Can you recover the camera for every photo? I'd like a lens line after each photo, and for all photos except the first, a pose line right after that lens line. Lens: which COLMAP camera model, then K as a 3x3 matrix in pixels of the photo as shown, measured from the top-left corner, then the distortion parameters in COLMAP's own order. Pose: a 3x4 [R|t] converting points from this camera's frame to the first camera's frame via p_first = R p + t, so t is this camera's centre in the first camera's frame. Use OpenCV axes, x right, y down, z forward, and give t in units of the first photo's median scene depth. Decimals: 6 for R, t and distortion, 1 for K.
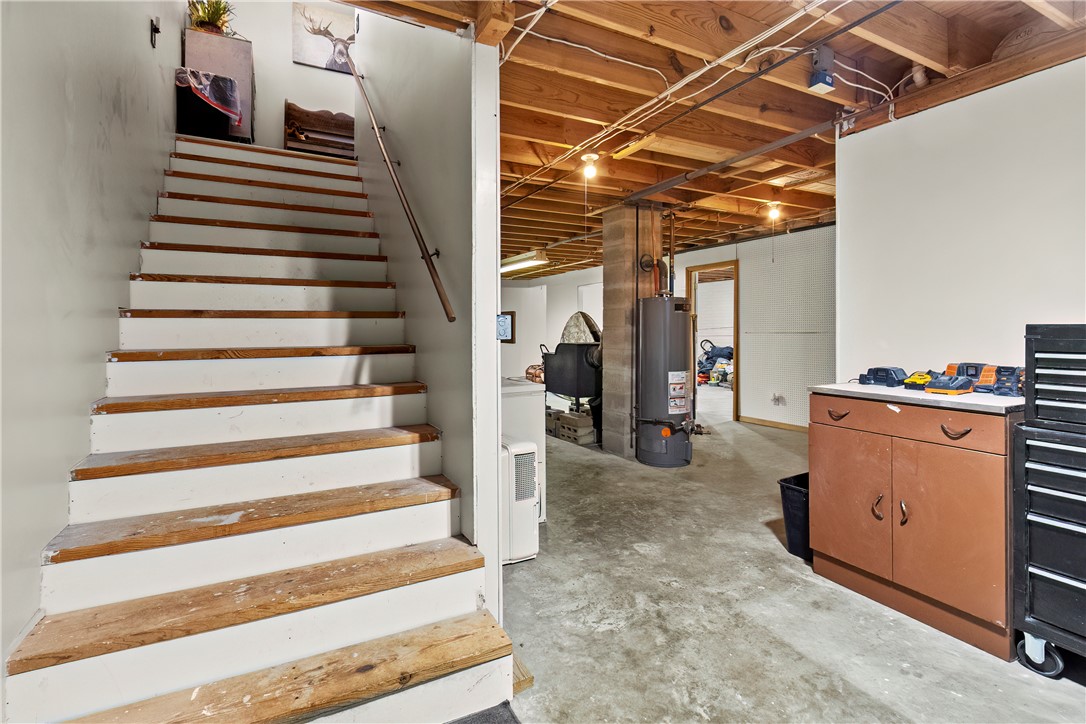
lens RADIAL K [[504.5, 0, 538.8], [0, 504.5, 339.5], [0, 0, 1]] dist [0.000364, 0.000053]
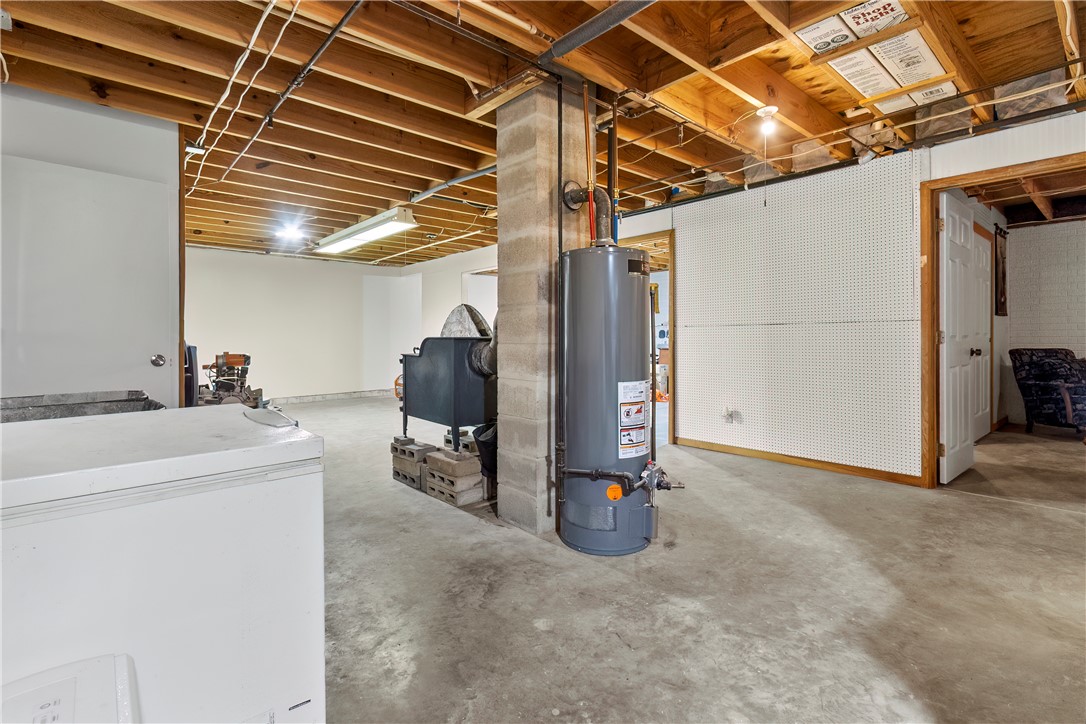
lens RADIAL K [[504.5, 0, 538.8], [0, 504.5, 339.5], [0, 0, 1]] dist [0.000364, 0.000053]
pose [[0.975412, -0.001325, 0.220386, 0.046776], [0.004685, 0.999881, -0.014726, 0.023028], [-0.220340, 0.015396, 0.975302, 0.443056]]
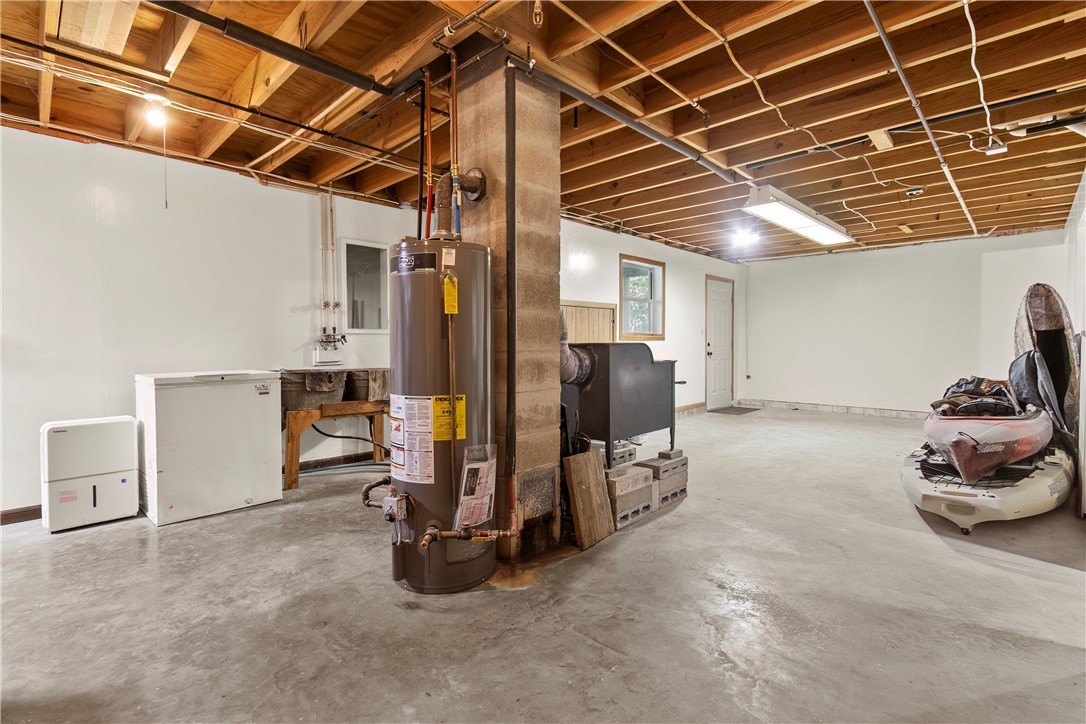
lens RADIAL K [[507.4, 0, 547.8], [0, 507.4, 350.9], [0, 0, 1]] dist [0.003801, 0.000566]
pose [[0.322591, 0.023873, -0.946237, 0.744154], [-0.009315, 0.999714, 0.022047, 0.007344], [0.946493, 0.001702, 0.322721, 0.911770]]
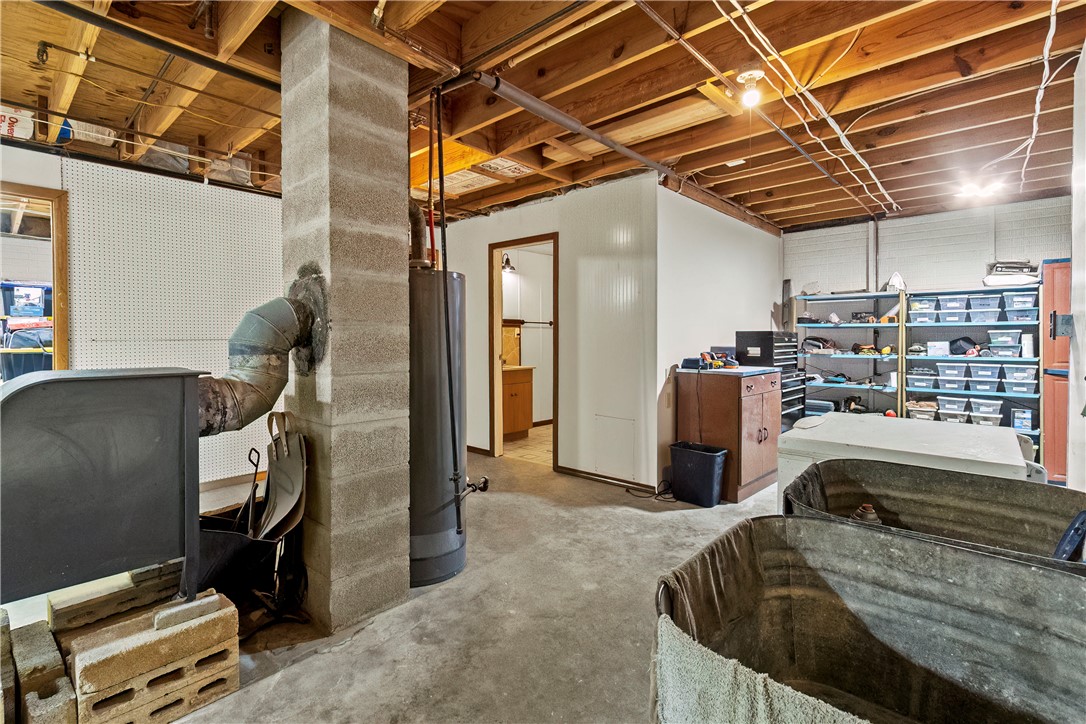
lens RADIAL K [[504.5, 0, 538.8], [0, 504.5, 339.5], [0, 0, 1]] dist [0.000364, 0.000053]
pose [[-0.337145, 0.000122, 0.941453, -0.318454], [0.015871, 0.999859, 0.005554, -0.010976], [-0.941319, 0.016814, -0.337099, 1.037975]]
